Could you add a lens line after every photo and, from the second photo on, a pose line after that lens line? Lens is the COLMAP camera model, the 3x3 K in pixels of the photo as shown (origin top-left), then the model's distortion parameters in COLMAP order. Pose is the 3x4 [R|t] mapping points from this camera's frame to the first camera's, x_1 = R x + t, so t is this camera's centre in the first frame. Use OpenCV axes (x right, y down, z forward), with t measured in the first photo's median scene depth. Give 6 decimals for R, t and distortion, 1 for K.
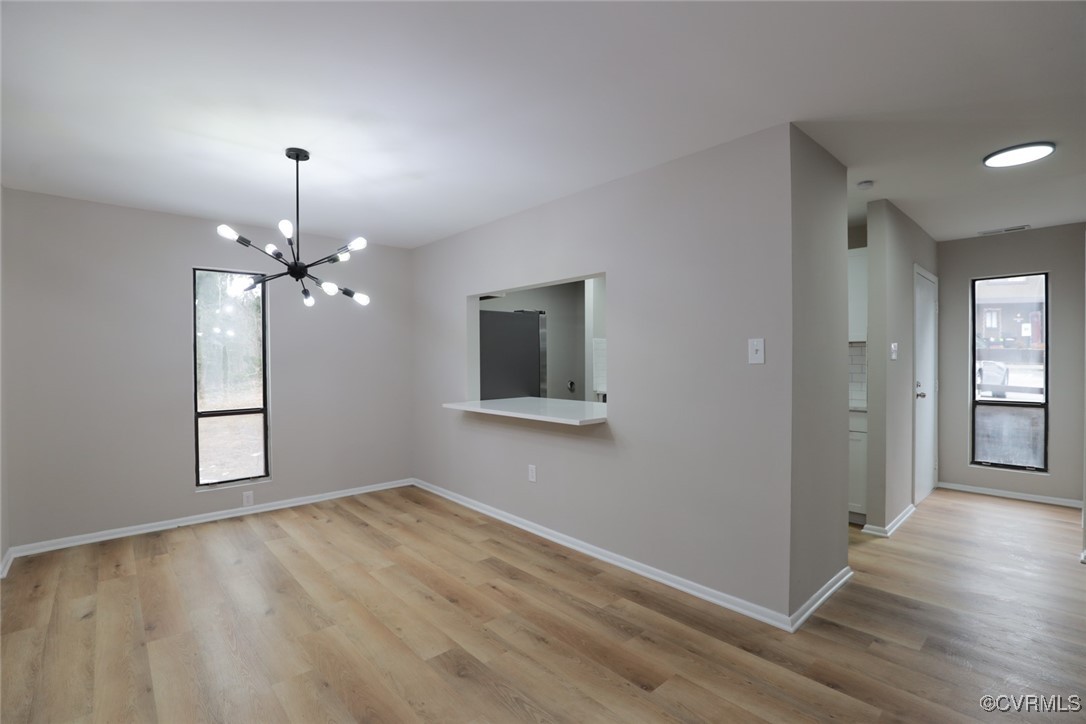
lens RADIAL K [[497.3, 0, 537.8], [0, 497.3, 362.3], [0, 0, 1]] dist [-0.020736, -0.000108]
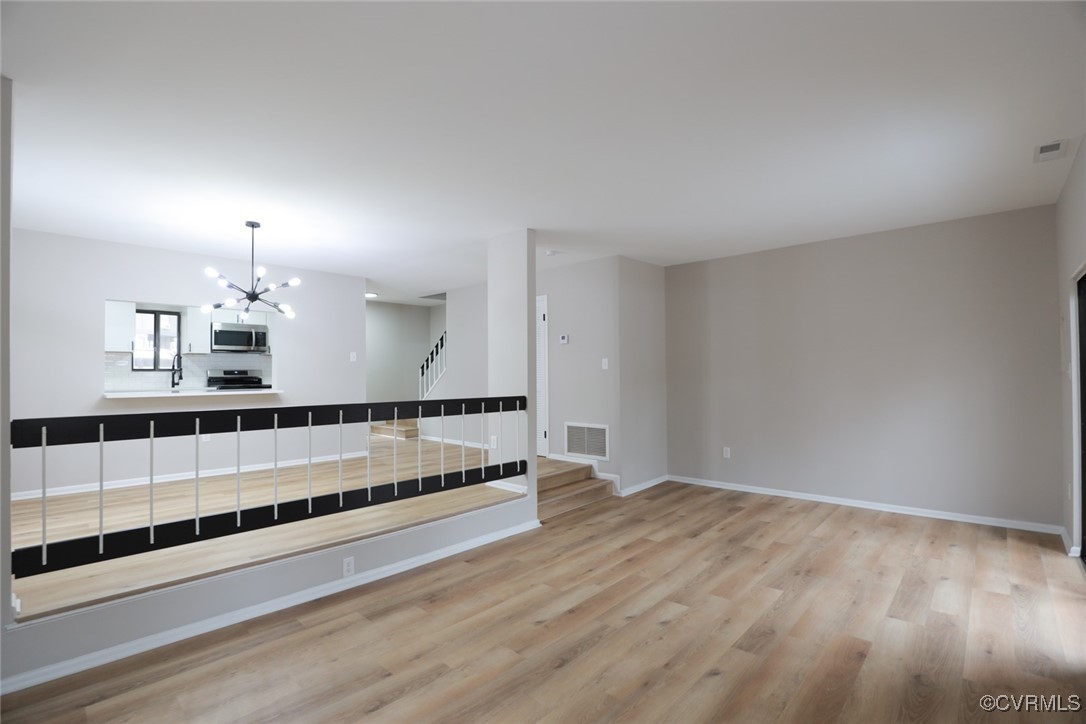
lens RADIAL K [[505.8, 0, 543.5], [0, 505.8, 364.1], [0, 0, 1]] dist [-0.041417, 0.011438]
pose [[-0.108355, 0.022993, 0.993846, -1.607922], [0.013512, 0.999674, -0.021655, 0.060861], [-0.994020, 0.011082, -0.108631, 0.174274]]
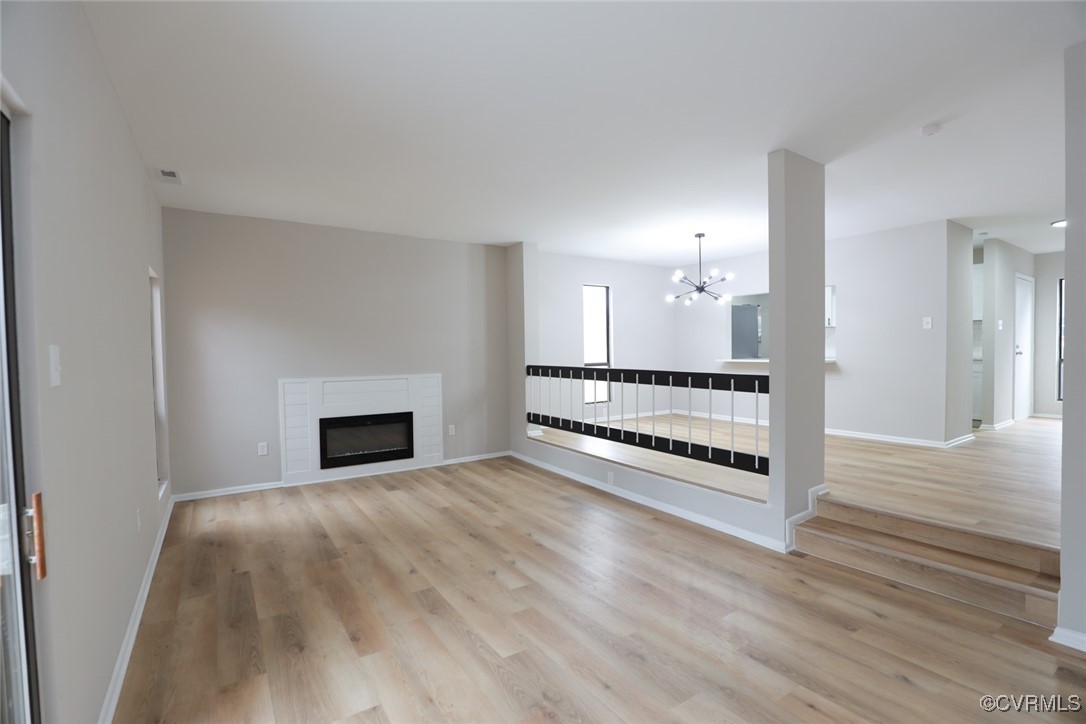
lens RADIAL K [[505.8, 0, 543.5], [0, 505.8, 364.1], [0, 0, 1]] dist [-0.041417, 0.011438]
pose [[0.990295, -0.002282, -0.138964, -0.630416], [0.005563, 0.999715, 0.023226, 0.065724], [0.138872, -0.023773, 0.990025, -0.945867]]
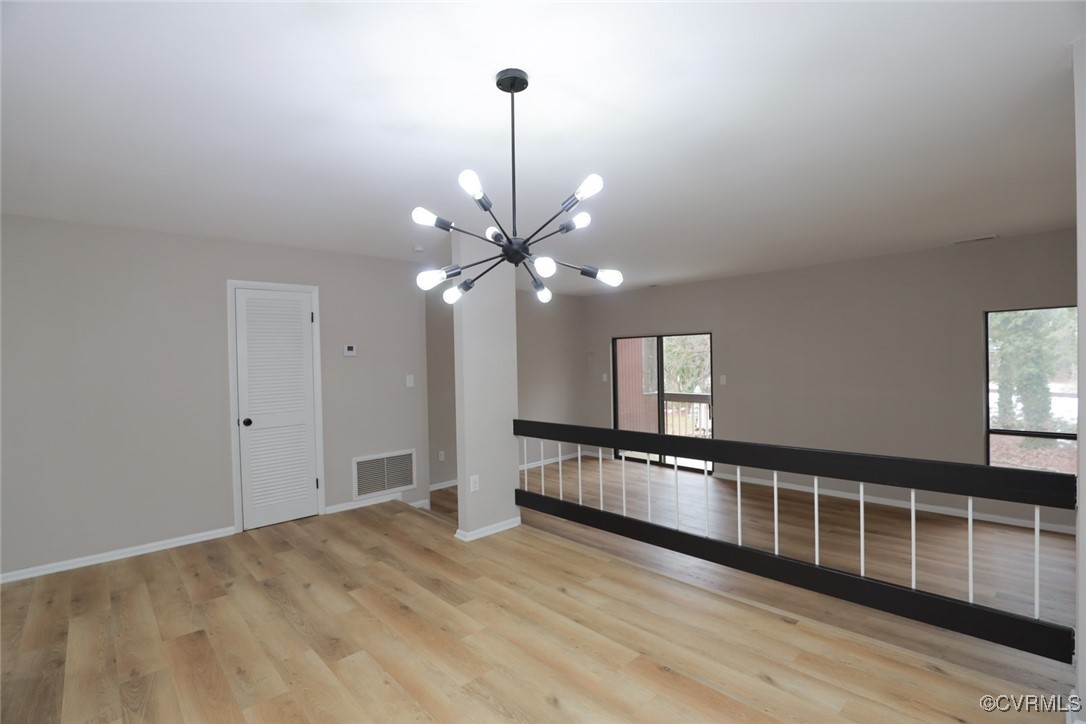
lens RADIAL K [[497.3, 0, 537.8], [0, 497.3, 362.3], [0, 0, 1]] dist [-0.020736, -0.000108]
pose [[-0.999249, 0.033220, -0.019936, -0.363072], [0.033063, 0.999420, 0.008133, -0.025017], [0.020194, 0.007468, -0.999768, 1.235153]]
